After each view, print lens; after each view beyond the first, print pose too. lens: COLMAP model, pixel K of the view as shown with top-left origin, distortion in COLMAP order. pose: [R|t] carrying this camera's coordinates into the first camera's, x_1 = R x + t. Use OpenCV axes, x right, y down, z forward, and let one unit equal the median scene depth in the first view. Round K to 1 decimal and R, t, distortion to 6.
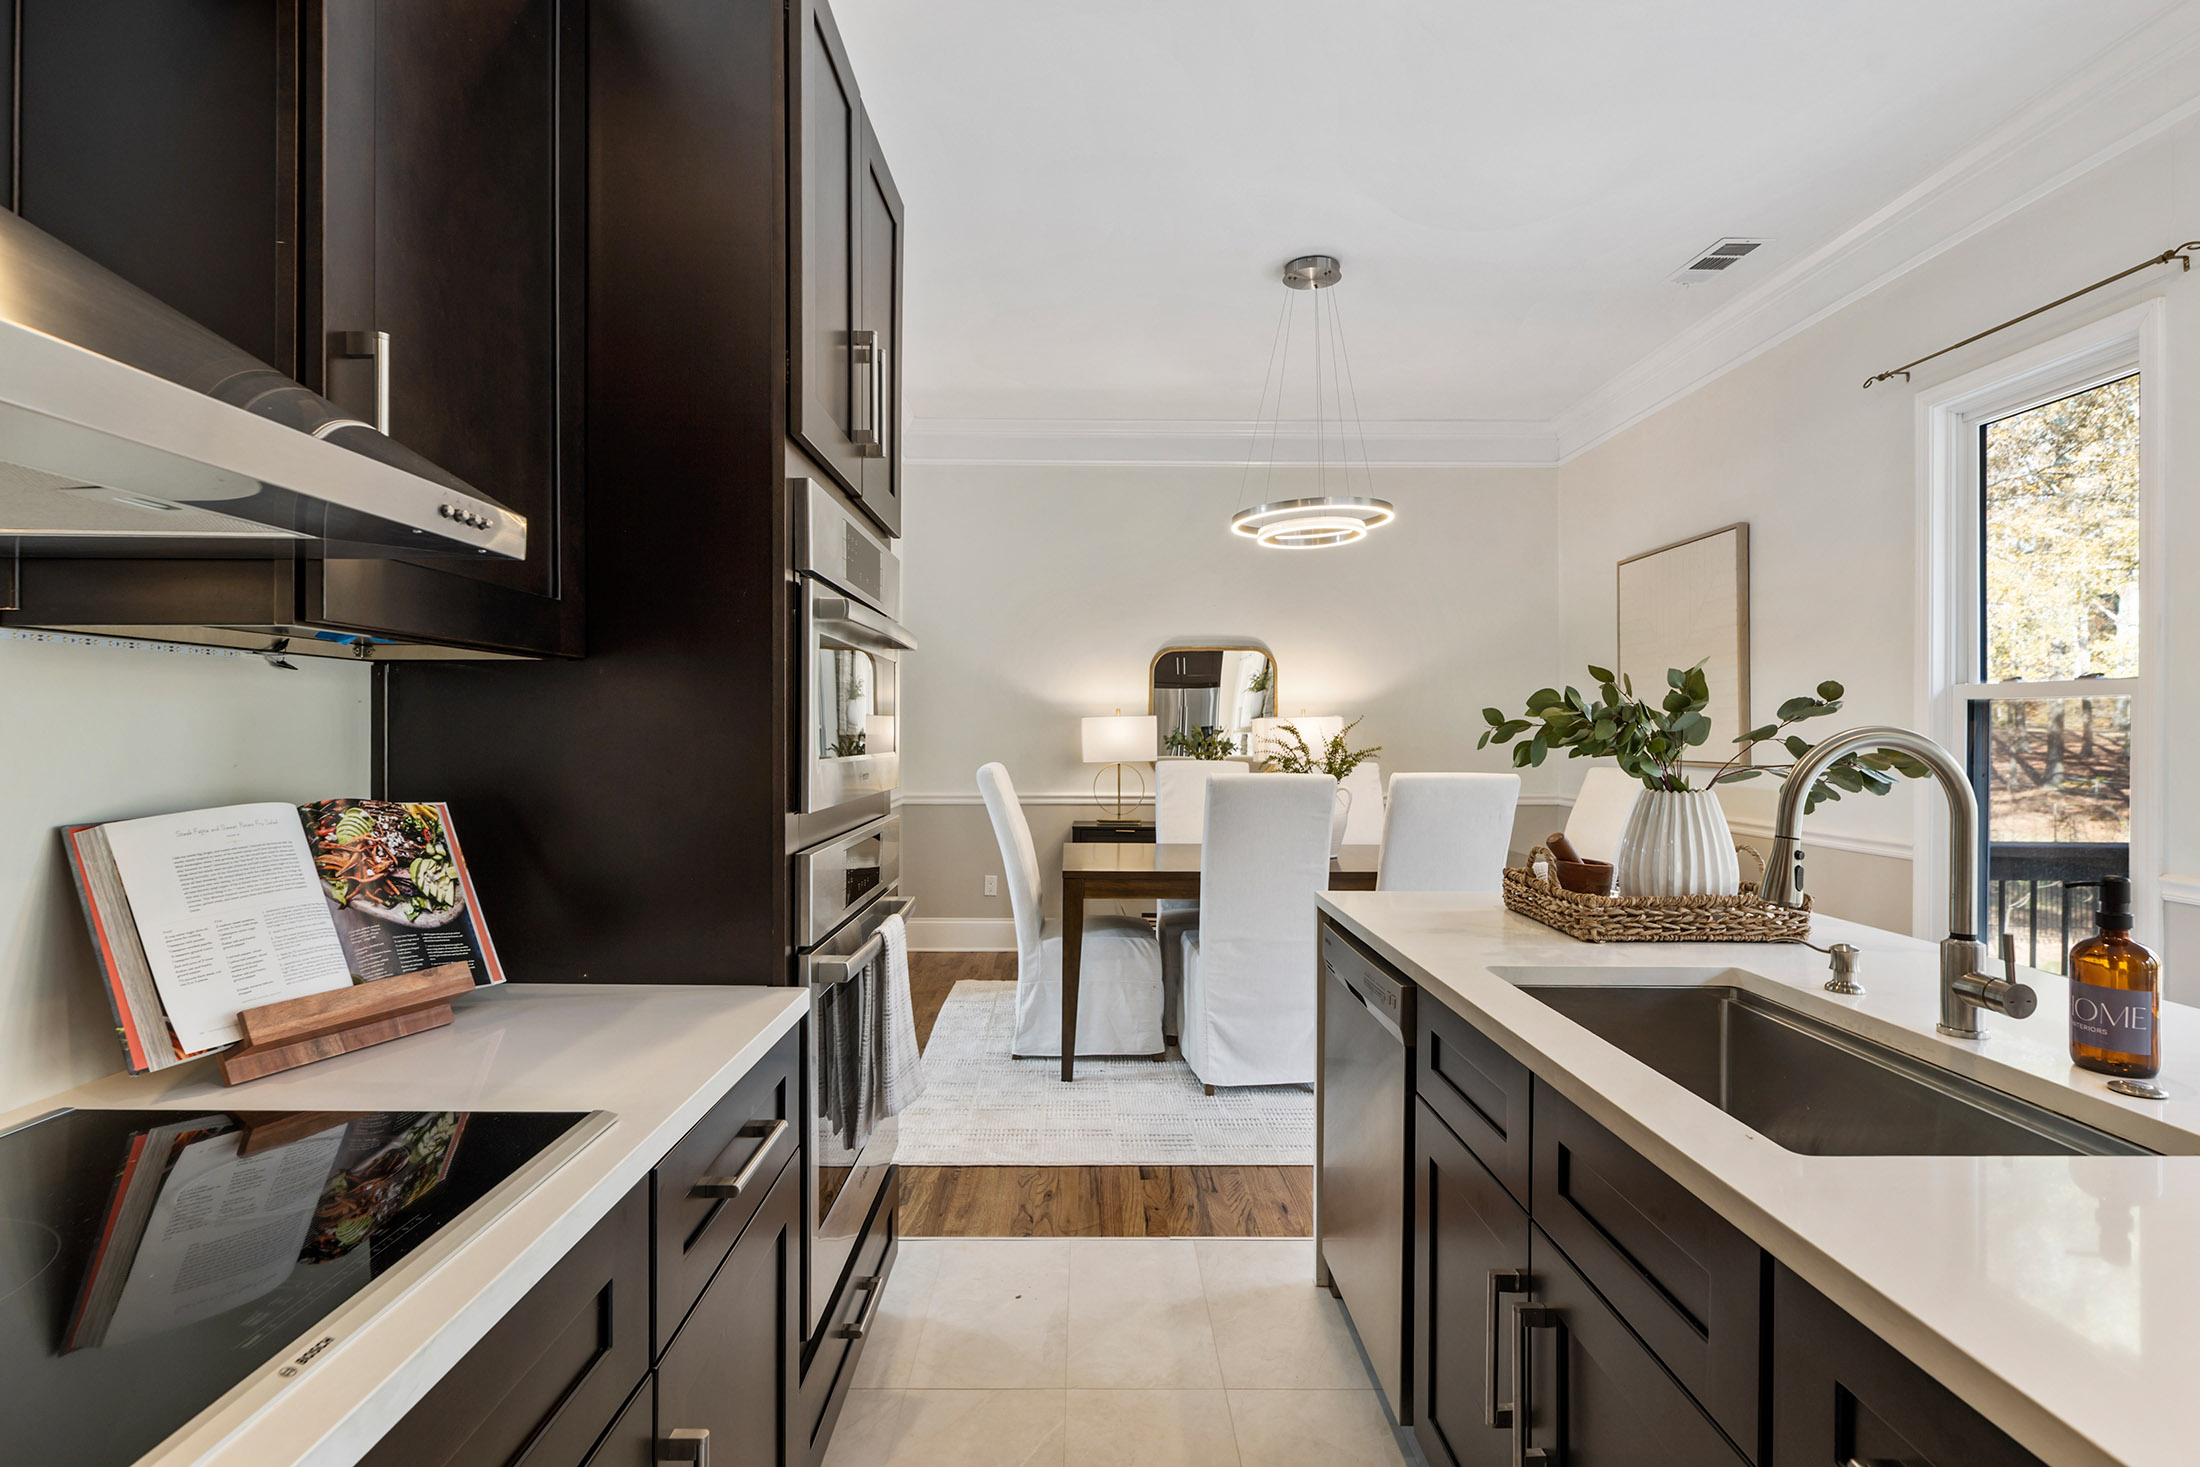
lens RADIAL K [[1082.4, 0, 1098.7], [0, 1082.4, 724.6], [0, 0, 1]] dist [-0.000513, 0.001240]
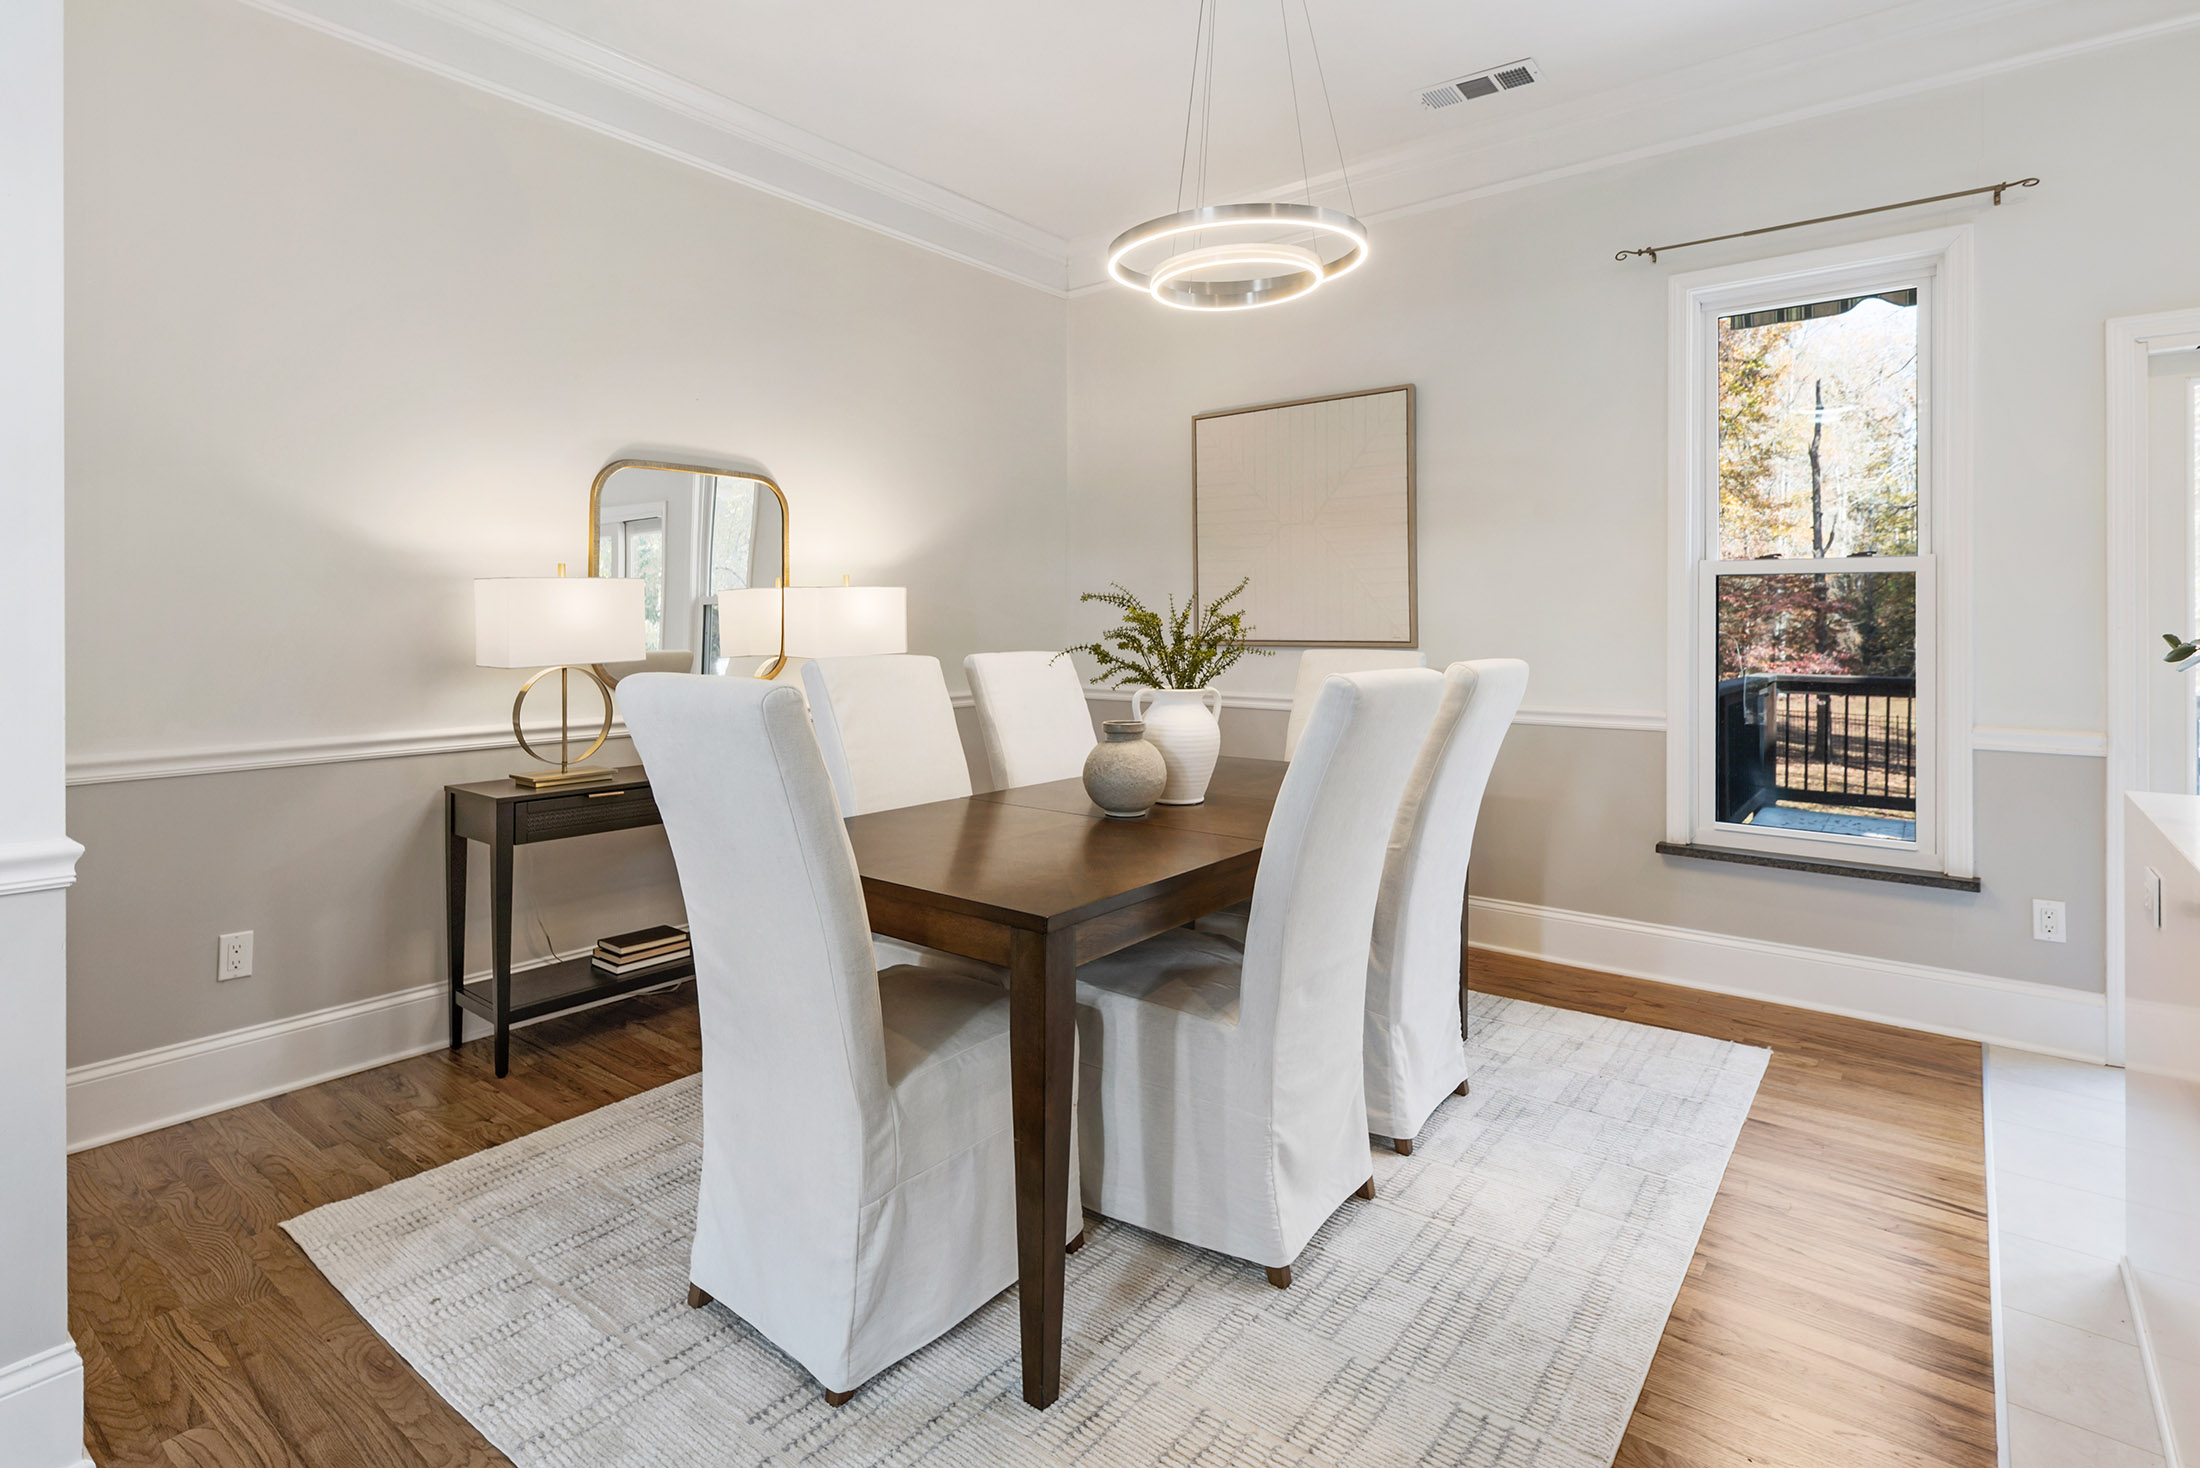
lens RADIAL K [[1082.4, 0, 1073.5], [0, 1082.4, 620.8], [0, 0, 1]] dist [-0.000513, 0.001240]
pose [[0.621938, -0.000597, 0.783066, -0.337362], [-0.000783, 0.999999, 0.001384, 0.017196], [-0.783066, -0.001474, 0.621937, 0.680556]]
